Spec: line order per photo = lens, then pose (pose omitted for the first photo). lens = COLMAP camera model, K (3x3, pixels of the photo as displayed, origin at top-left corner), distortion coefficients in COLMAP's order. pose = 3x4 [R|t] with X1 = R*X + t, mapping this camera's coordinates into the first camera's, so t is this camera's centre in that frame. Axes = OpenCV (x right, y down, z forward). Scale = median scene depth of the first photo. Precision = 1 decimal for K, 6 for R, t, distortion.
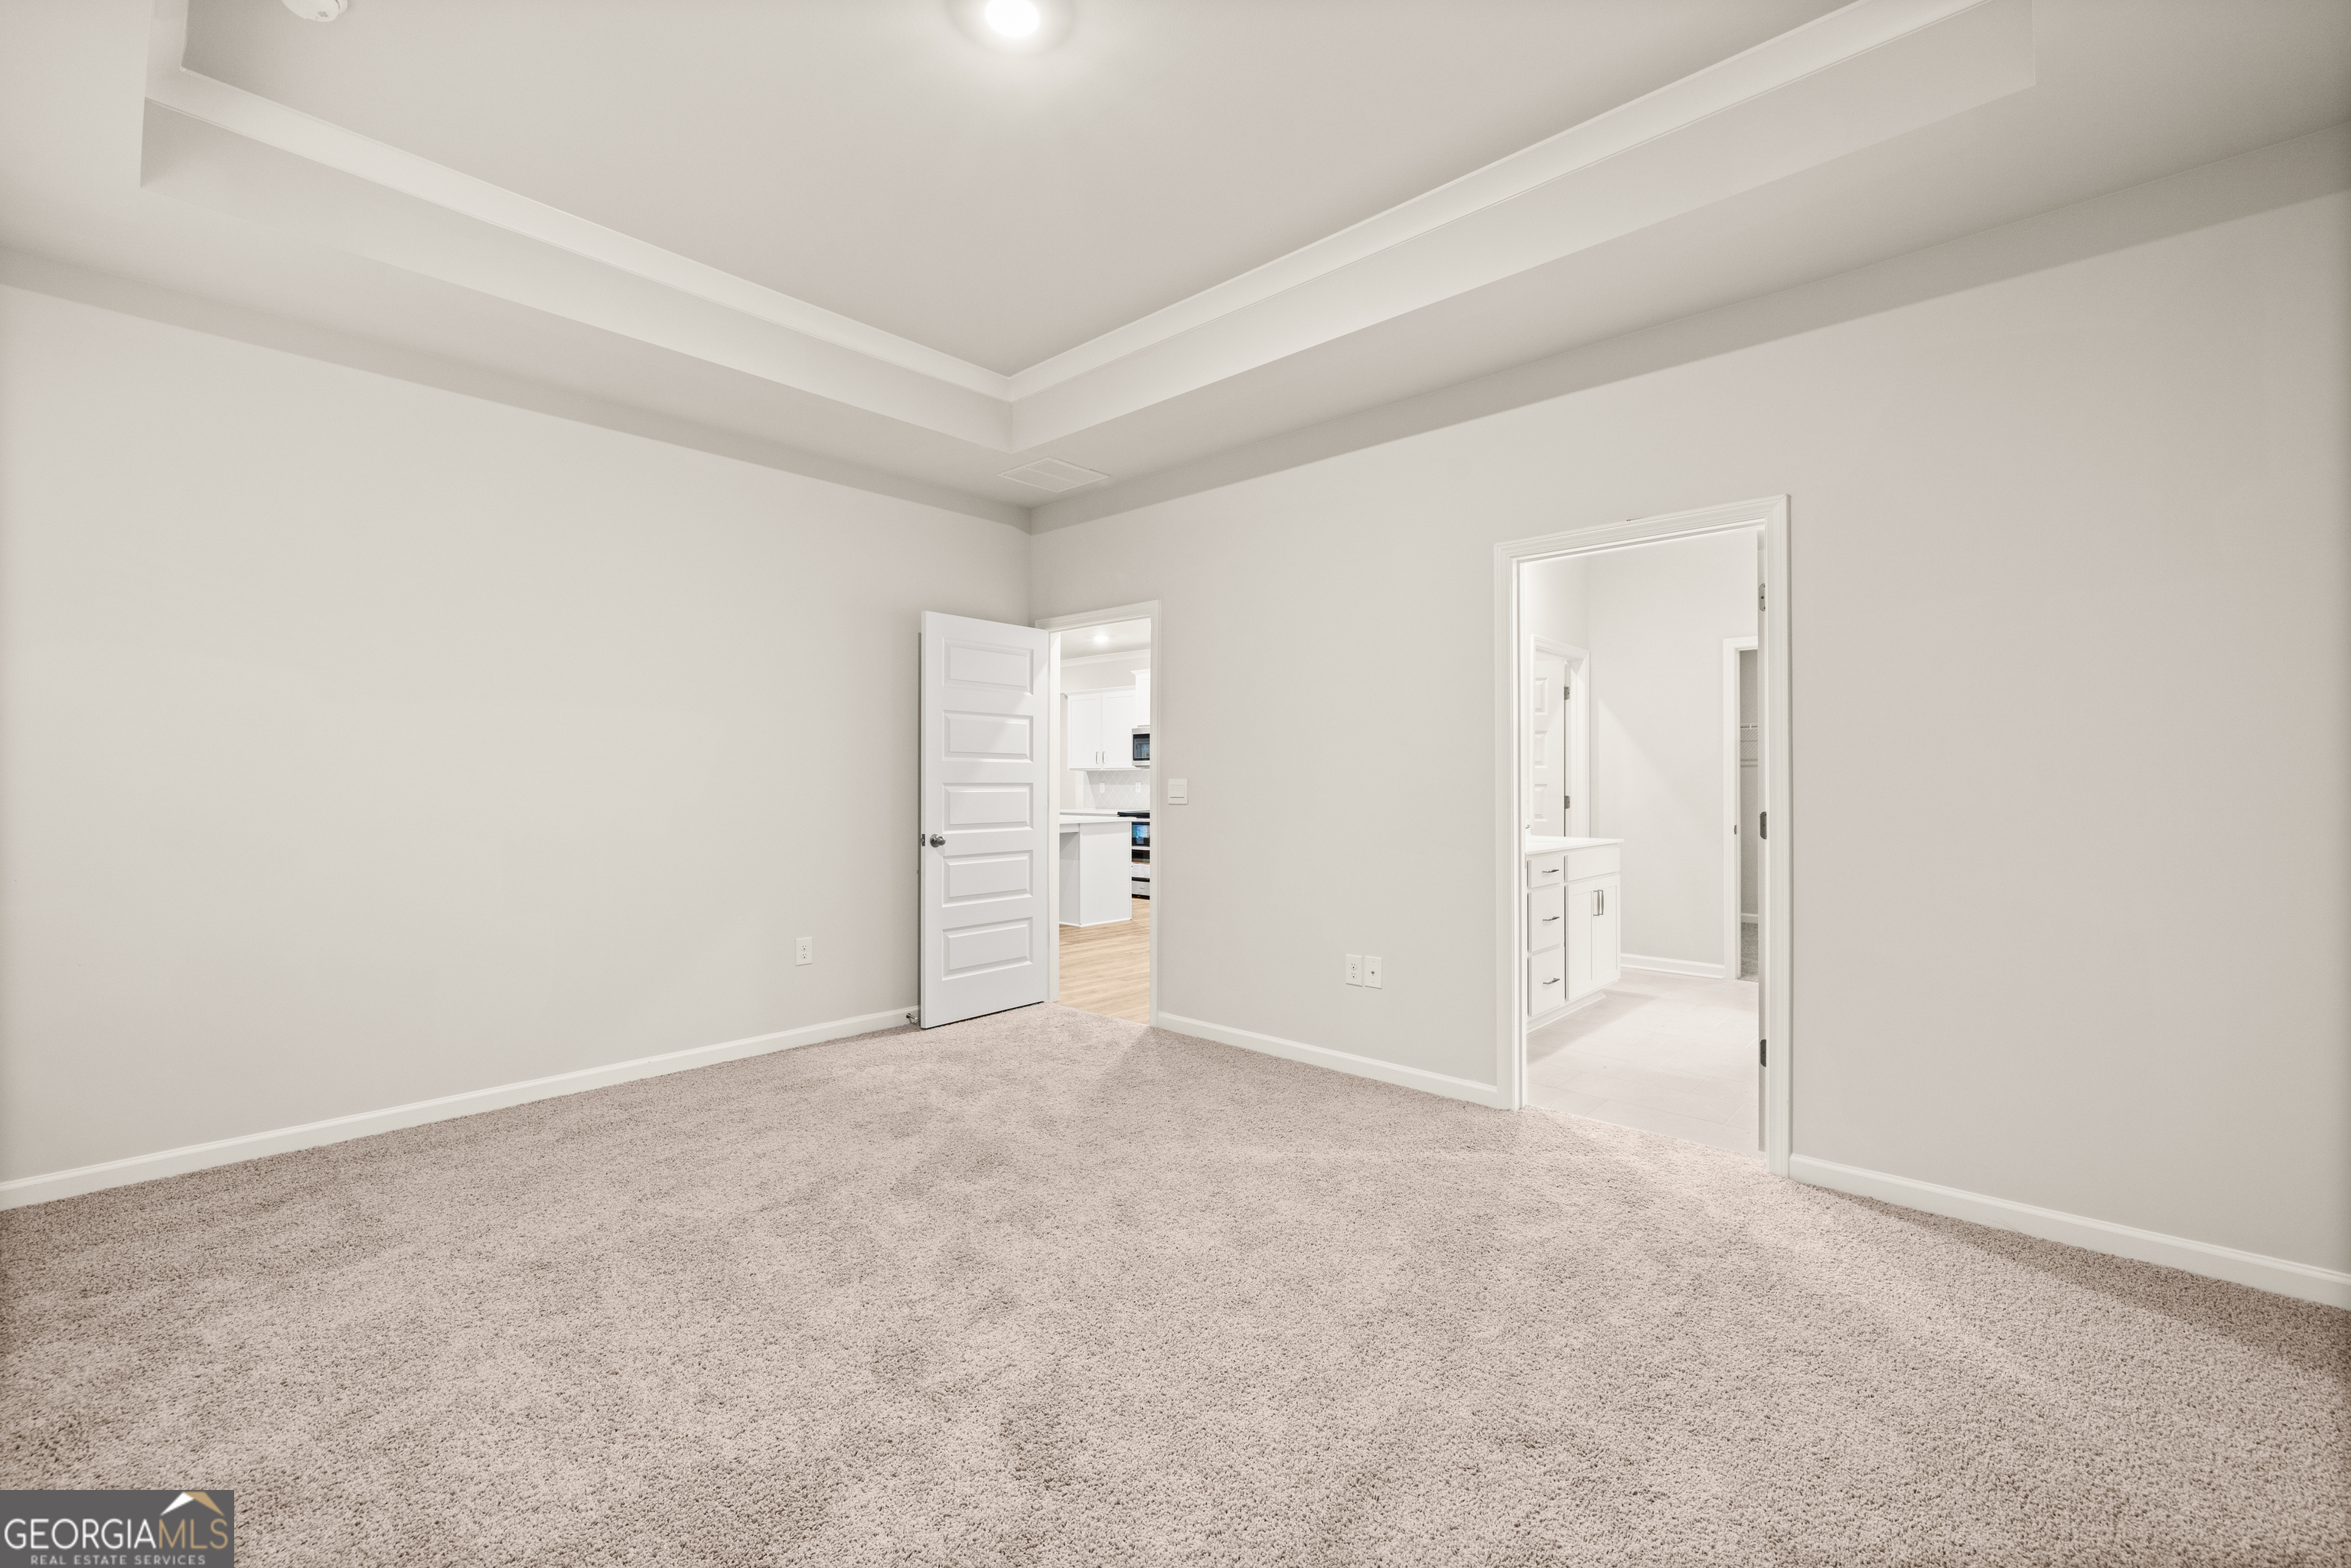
lens RADIAL K [[983.8, 0, 1168.3], [0, 983.8, 786.6], [0, 0, 1]] dist [-0.004393, 0.000941]
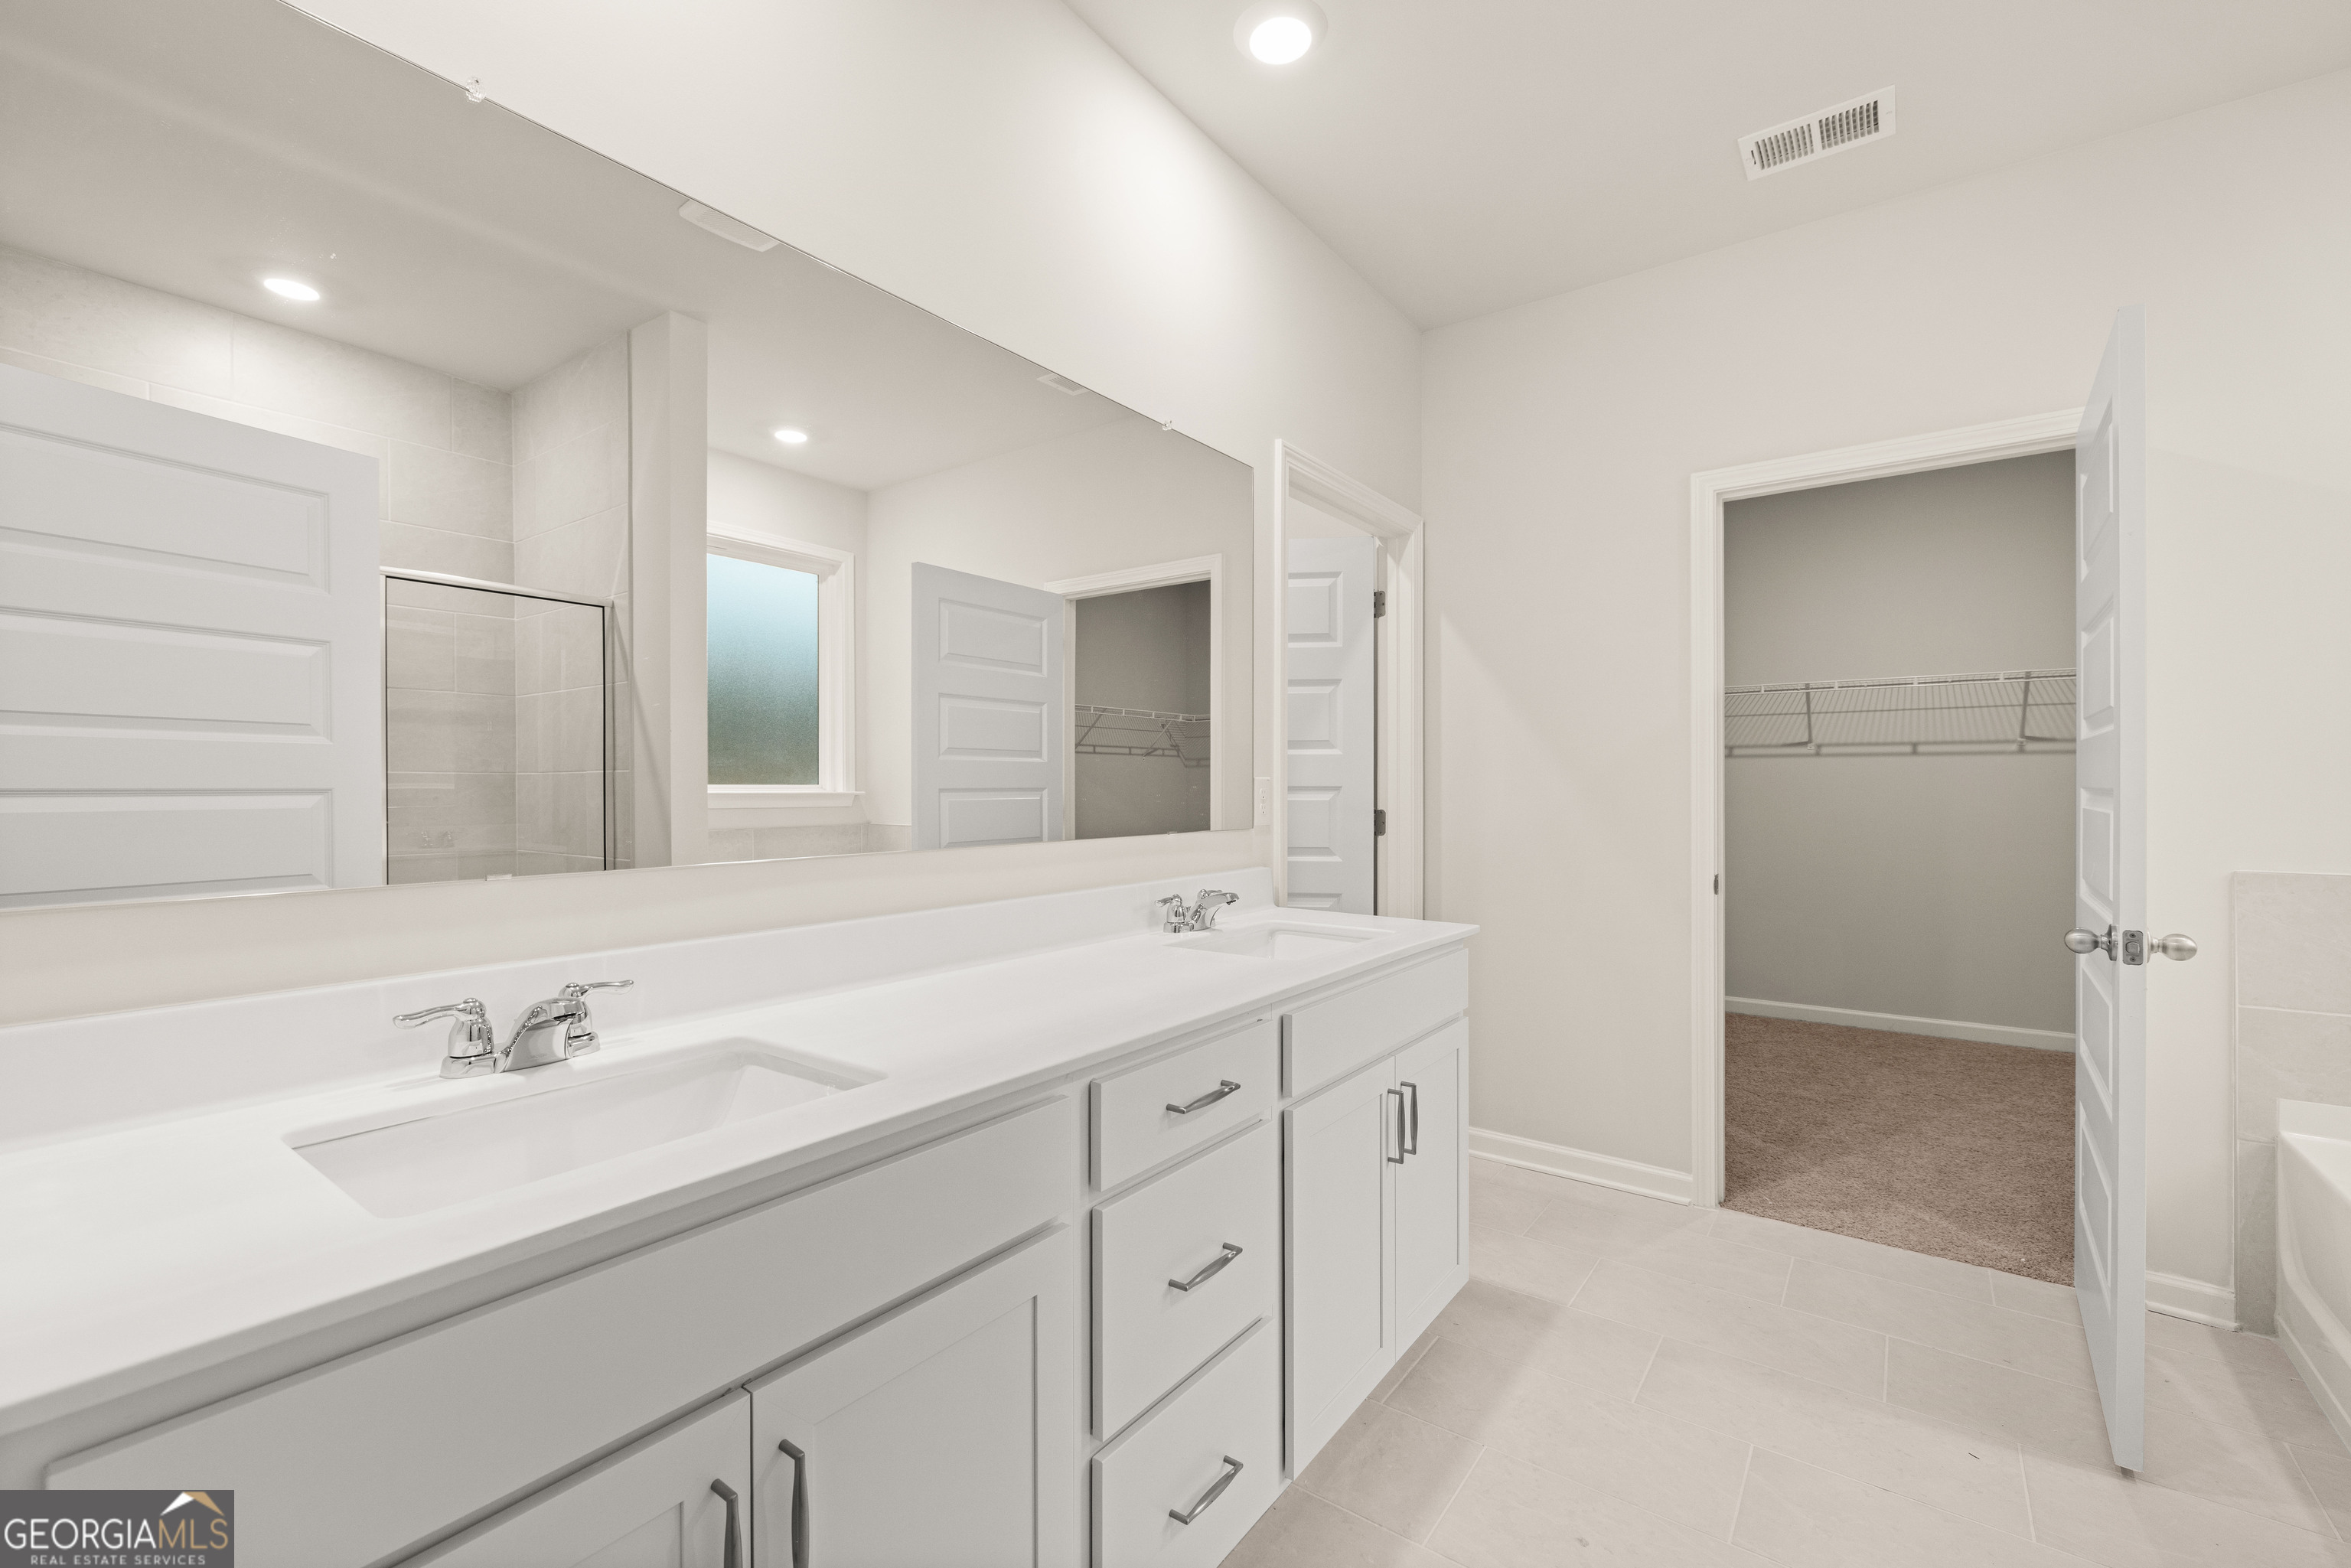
lens RADIAL K [[983.8, 0, 1176.8], [0, 983.8, 783.4], [0, 0, 1]] dist [-0.004393, 0.000941]
pose [[0.994851, -0.000960, 0.101340, 0.255363], [0.000646, 0.999995, 0.003136, -0.005780], [-0.101342, -0.003054, 0.994847, 0.520328]]
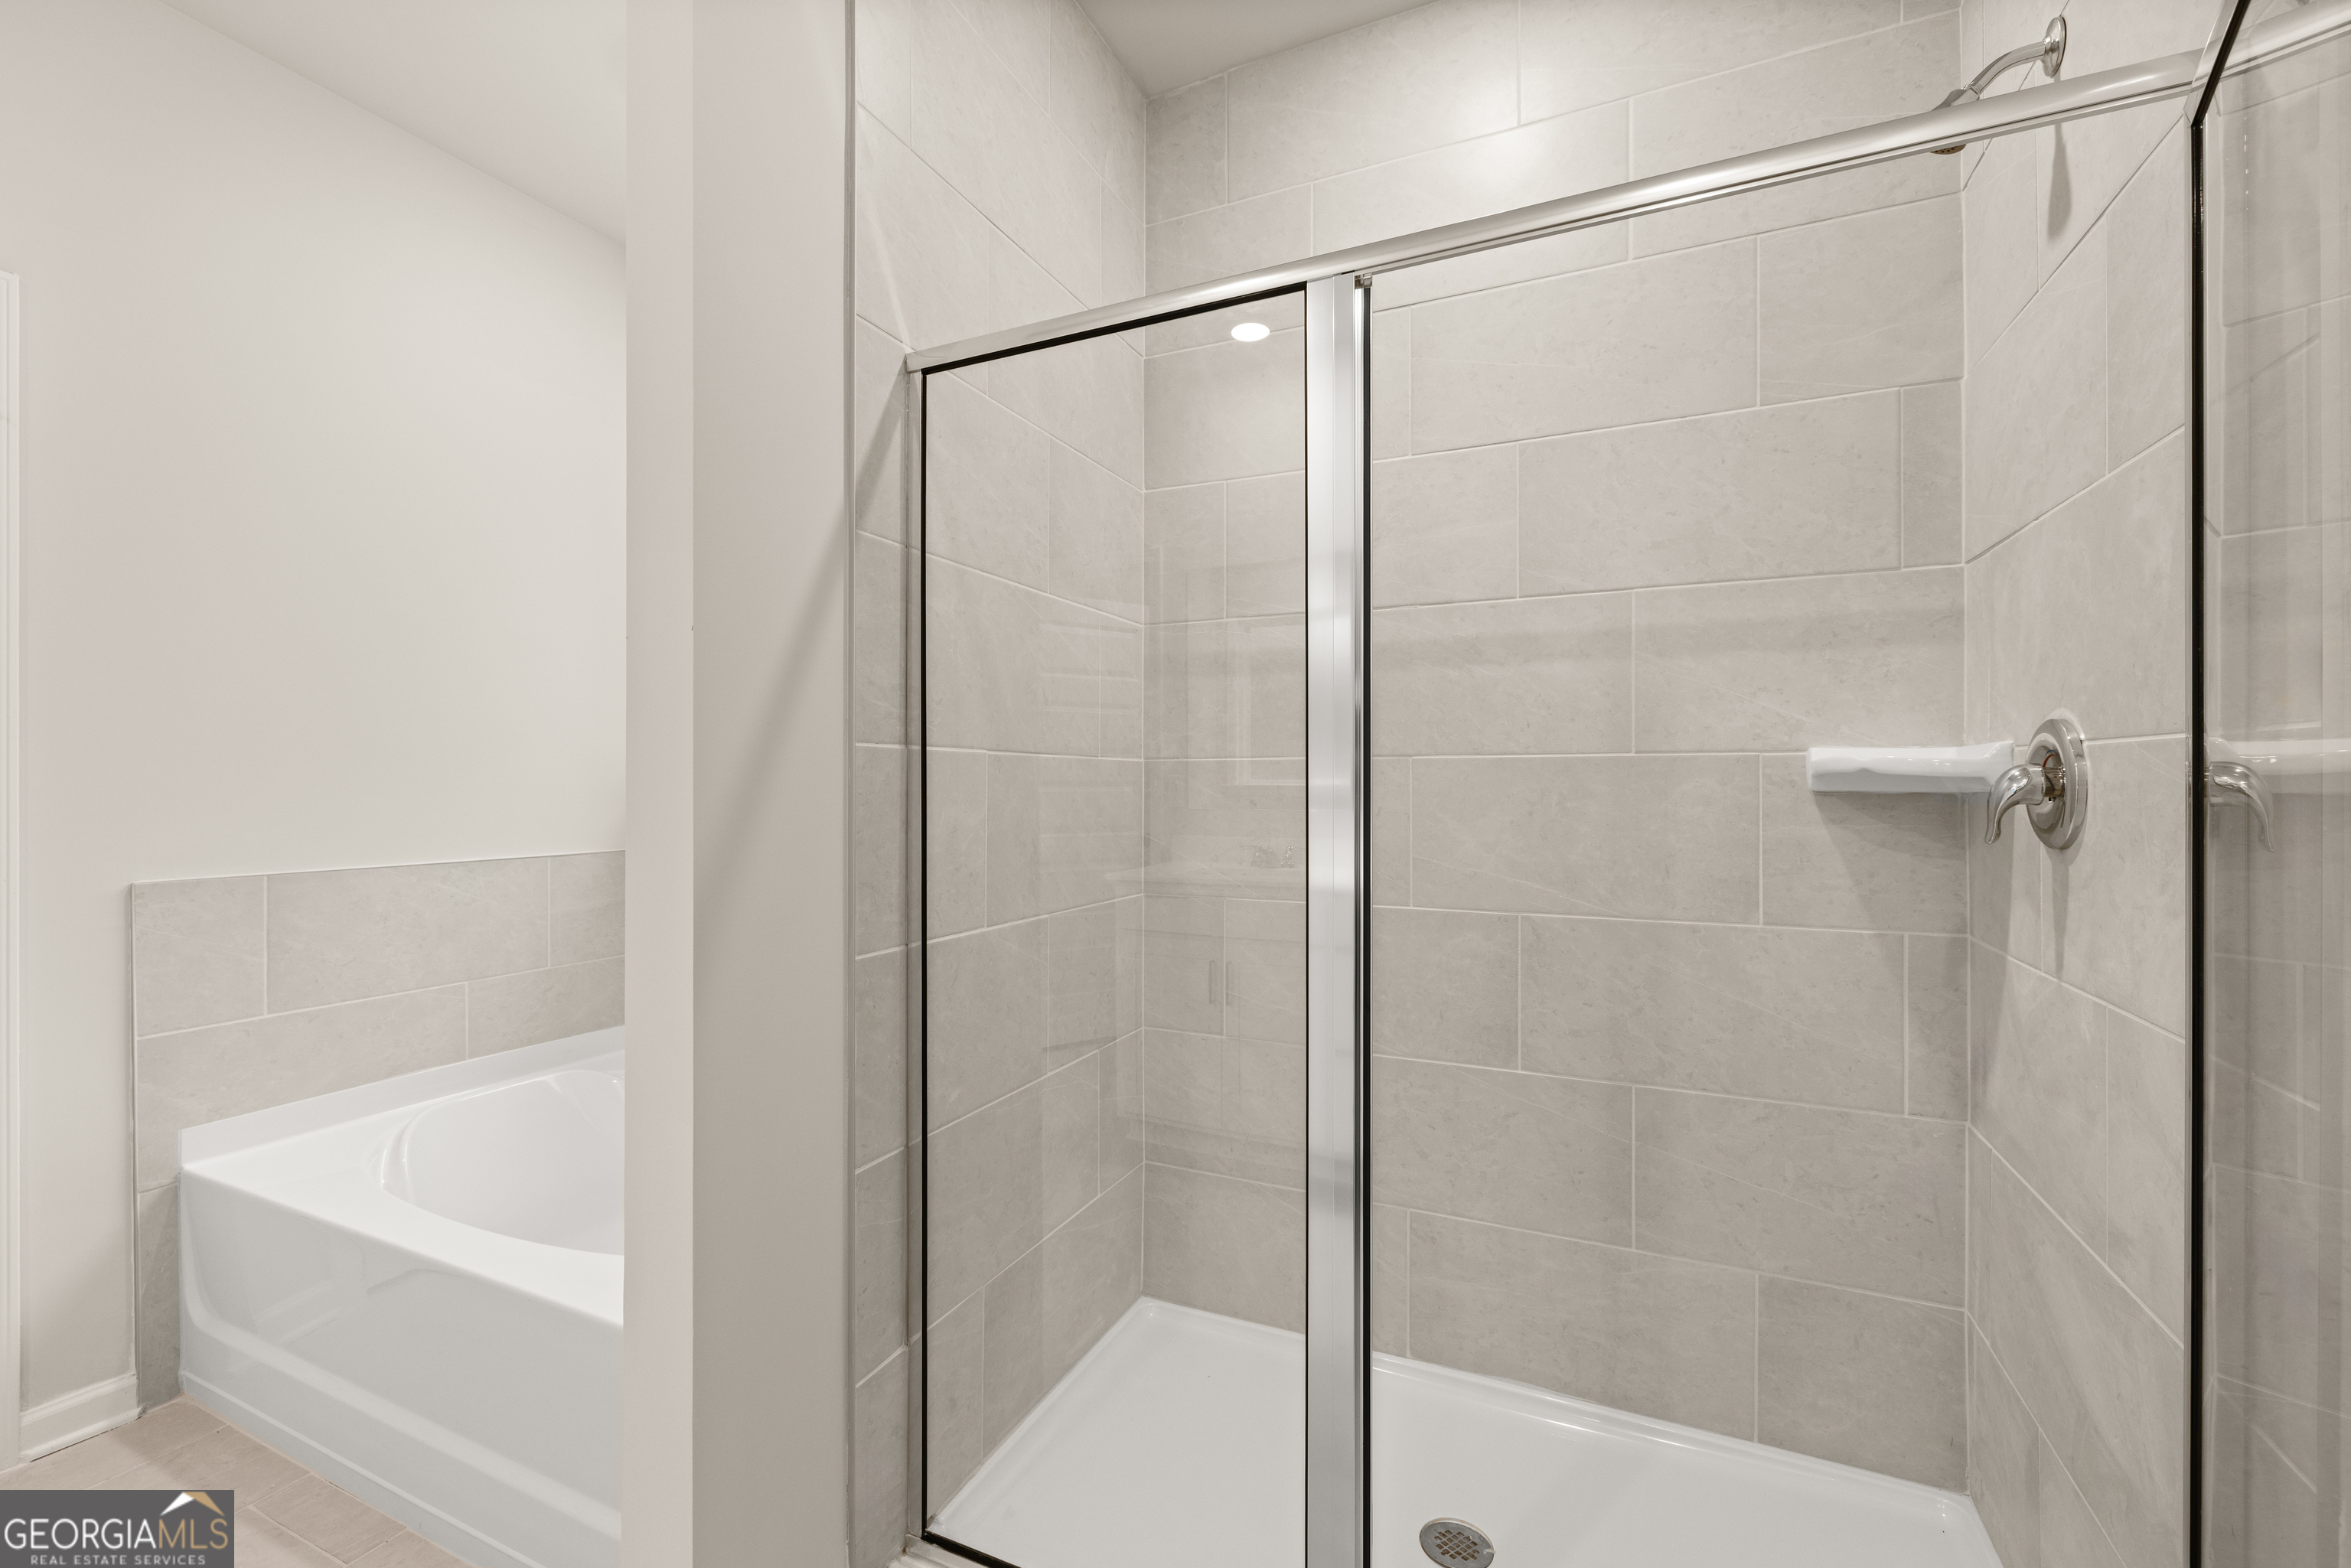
lens RADIAL K [[983.8, 0, 1174.1], [0, 983.8, 789.7], [0, 0, 1]] dist [-0.004393, 0.000941]
pose [[-0.290356, -0.008585, 0.956880, 0.286213], [-0.001517, 0.999963, 0.008511, -0.004629], [-0.956918, 0.001020, -0.290358, 0.606622]]
